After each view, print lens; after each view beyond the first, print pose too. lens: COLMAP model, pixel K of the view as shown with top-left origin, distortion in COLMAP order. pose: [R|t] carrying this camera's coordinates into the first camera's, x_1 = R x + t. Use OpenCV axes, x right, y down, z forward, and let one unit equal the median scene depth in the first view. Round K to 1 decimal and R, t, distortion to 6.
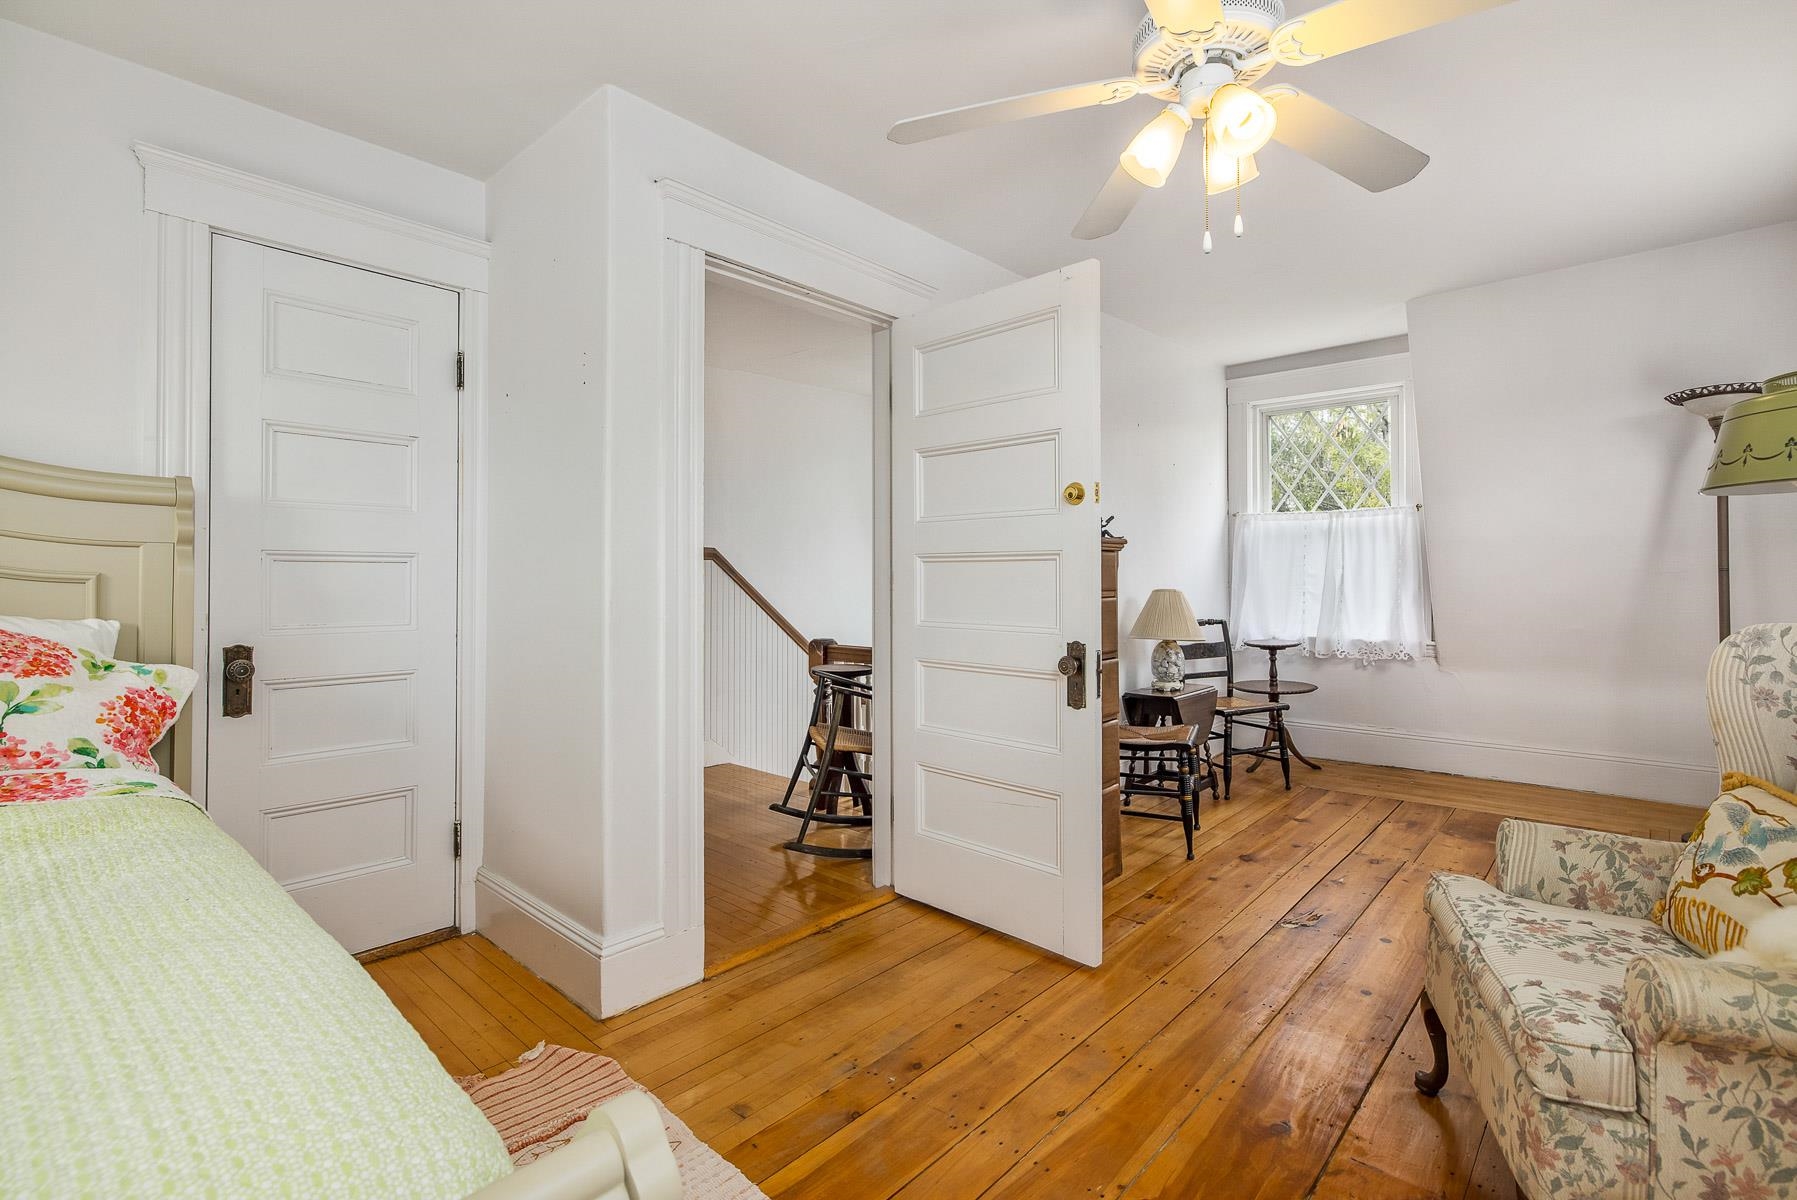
lens RADIAL K [[830.9, 0, 894.4], [0, 830.9, 583.0], [0, 0, 1]] dist [0.000737, 0.000030]
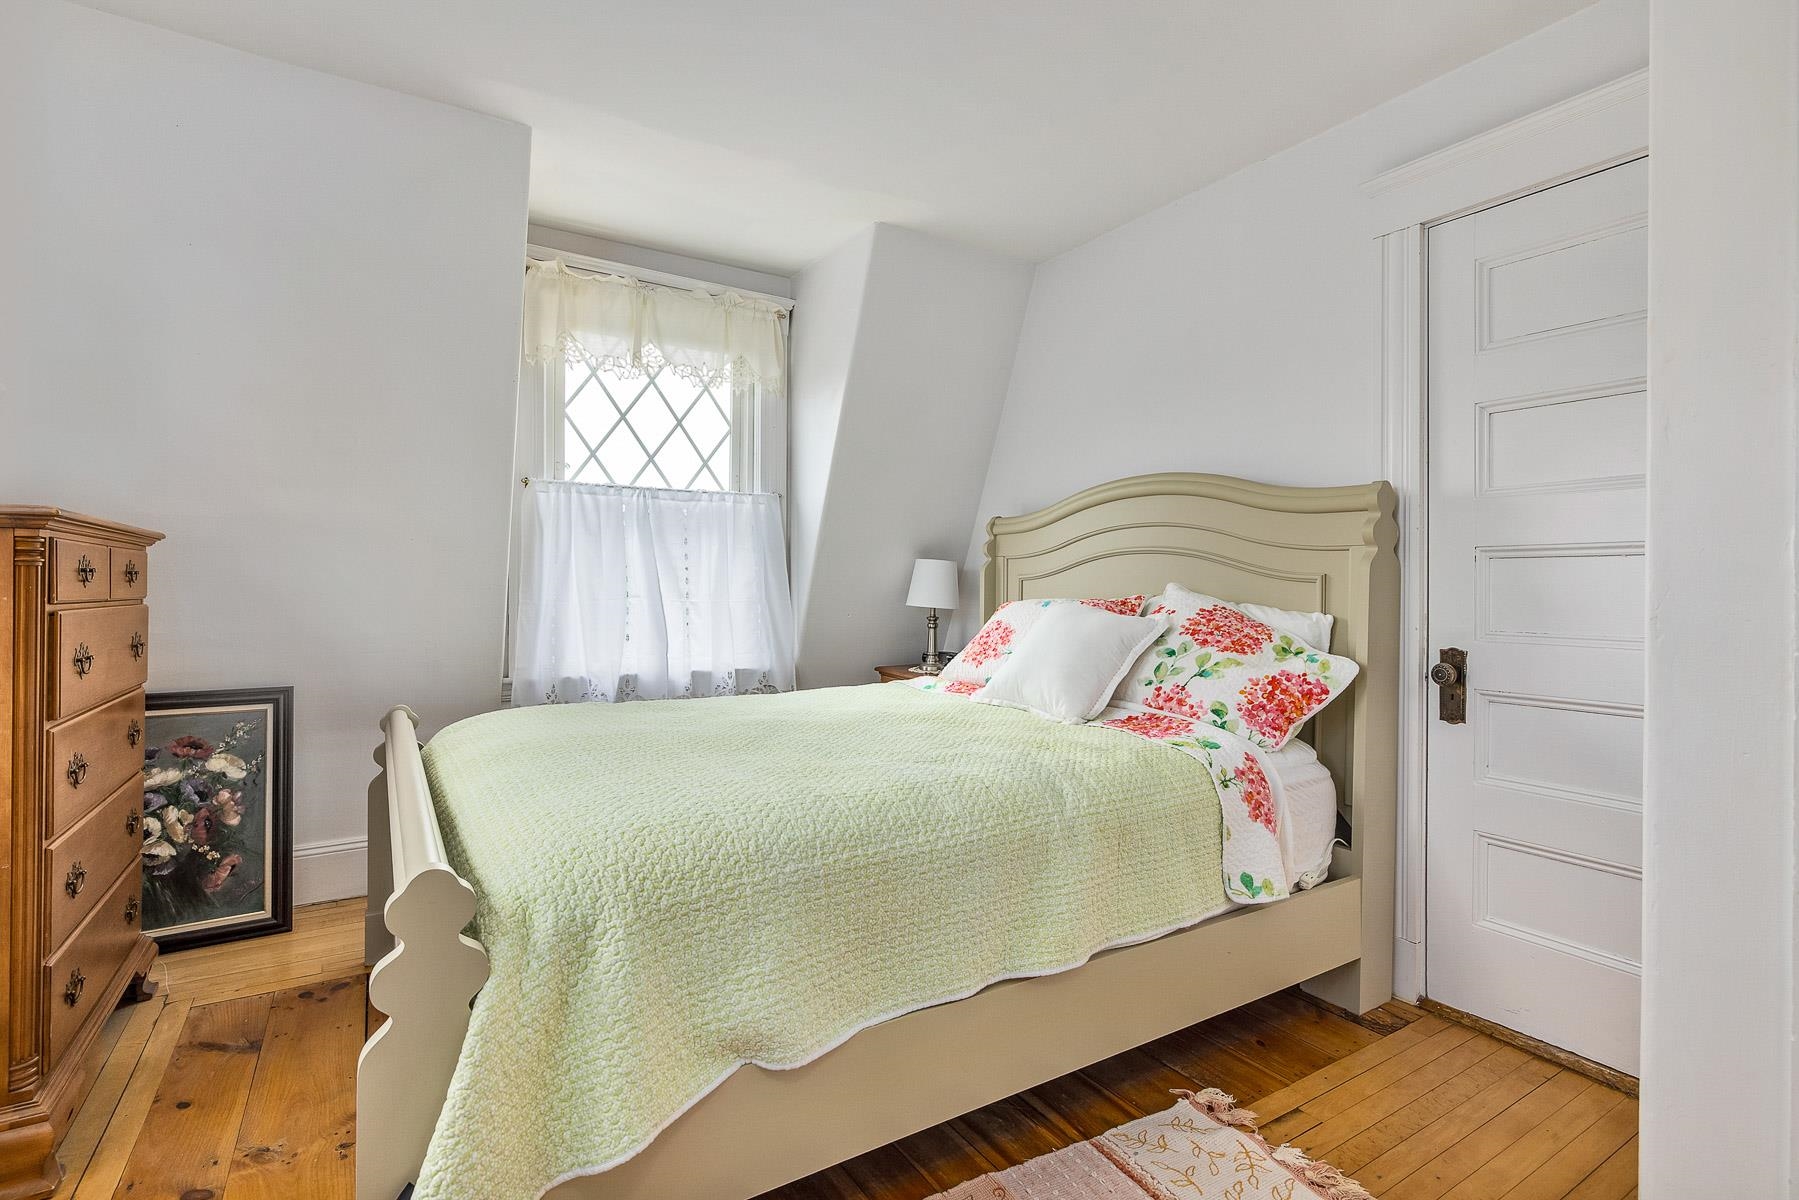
lens RADIAL K [[831.8, 0, 895.4], [0, 831.8, 583.0], [0, 0, 1]] dist [0.000737, 0.000030]
pose [[-0.267148, -0.003705, -0.963648, 0.347923], [-0.003642, 0.999989, -0.002835, 0.006937], [0.963649, 0.002752, -0.267159, 0.751187]]
